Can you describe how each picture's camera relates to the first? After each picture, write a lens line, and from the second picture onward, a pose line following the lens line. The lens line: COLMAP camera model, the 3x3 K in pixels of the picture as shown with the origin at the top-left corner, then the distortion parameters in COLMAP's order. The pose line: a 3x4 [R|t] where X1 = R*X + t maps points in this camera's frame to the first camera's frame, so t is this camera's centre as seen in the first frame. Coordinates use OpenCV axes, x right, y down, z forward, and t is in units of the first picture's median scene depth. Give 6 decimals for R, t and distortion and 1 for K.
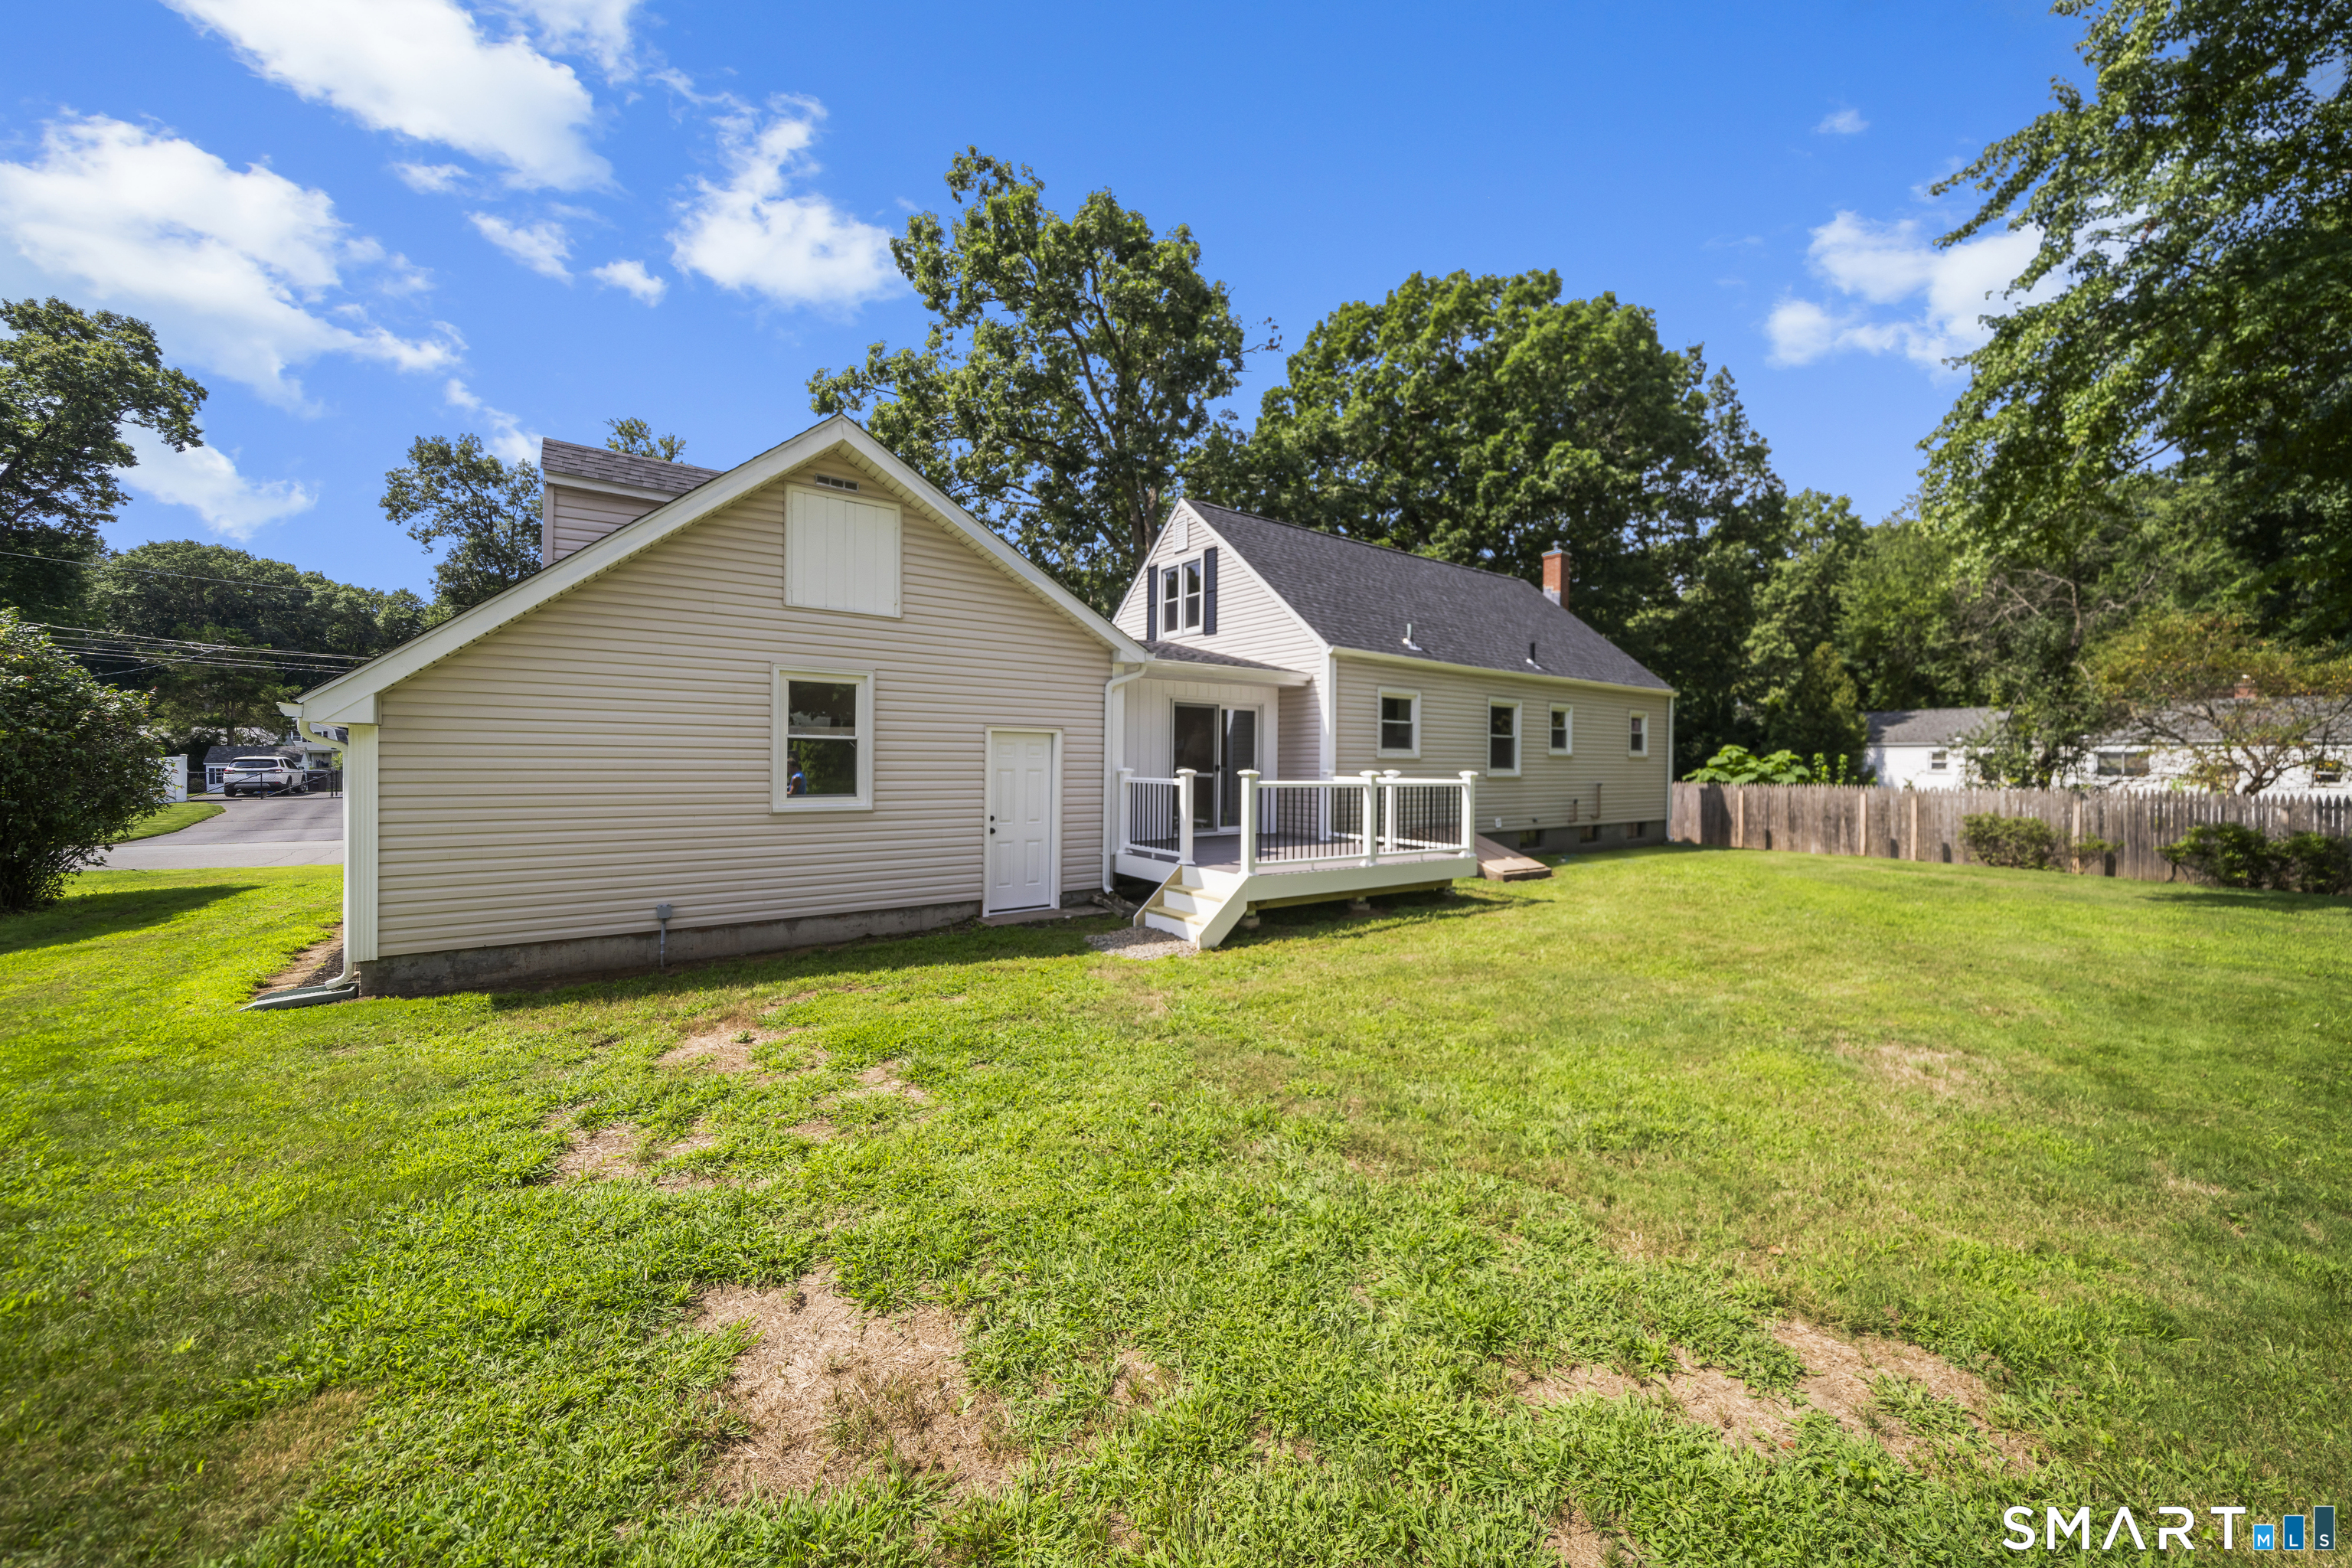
lens RADIAL K [[812.9, 0, 1230.2], [0, 812.9, 774.2], [0, 0, 1]] dist [-0.005060, 0.000394]
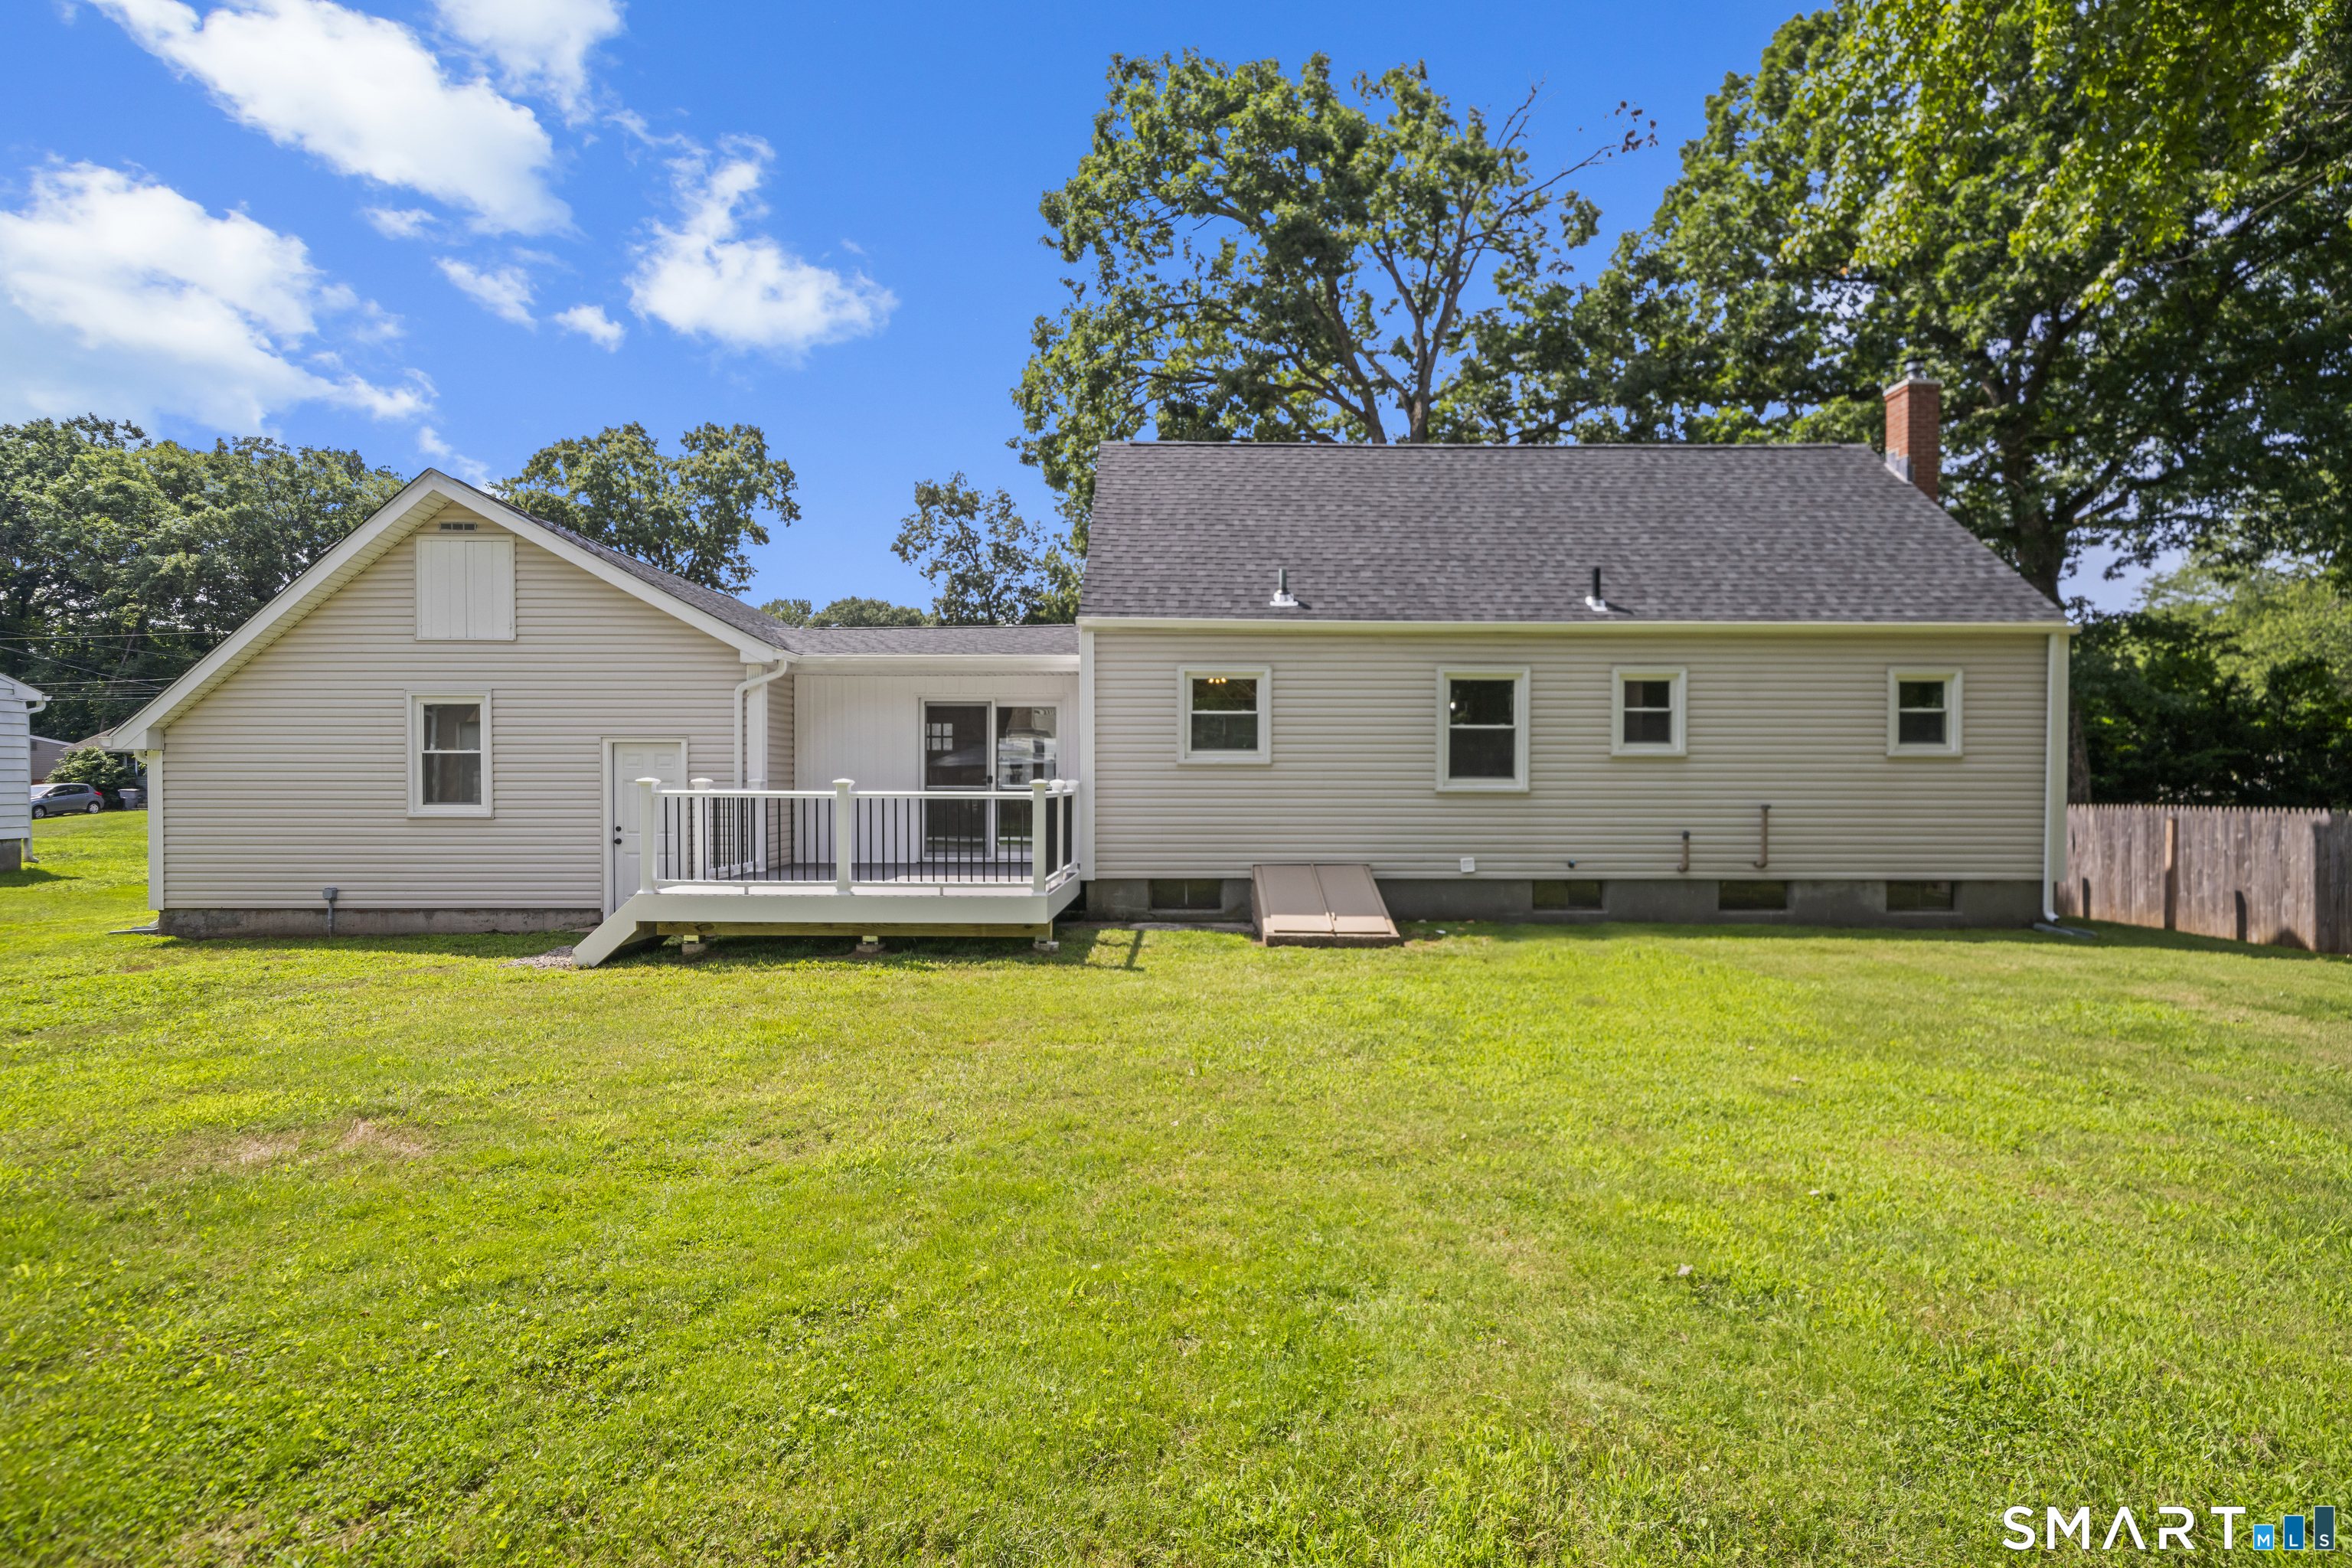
lens RADIAL K [[1104.8, 0, 1234.4], [0, 1104.8, 783.2], [0, 0, 1]] dist [0.005441, 0.000570]
pose [[0.810824, -0.005376, -0.585266, 1.046365], [-0.003445, 0.999897, -0.013956, 0.013253], [0.585281, 0.013332, 0.810721, 0.308742]]
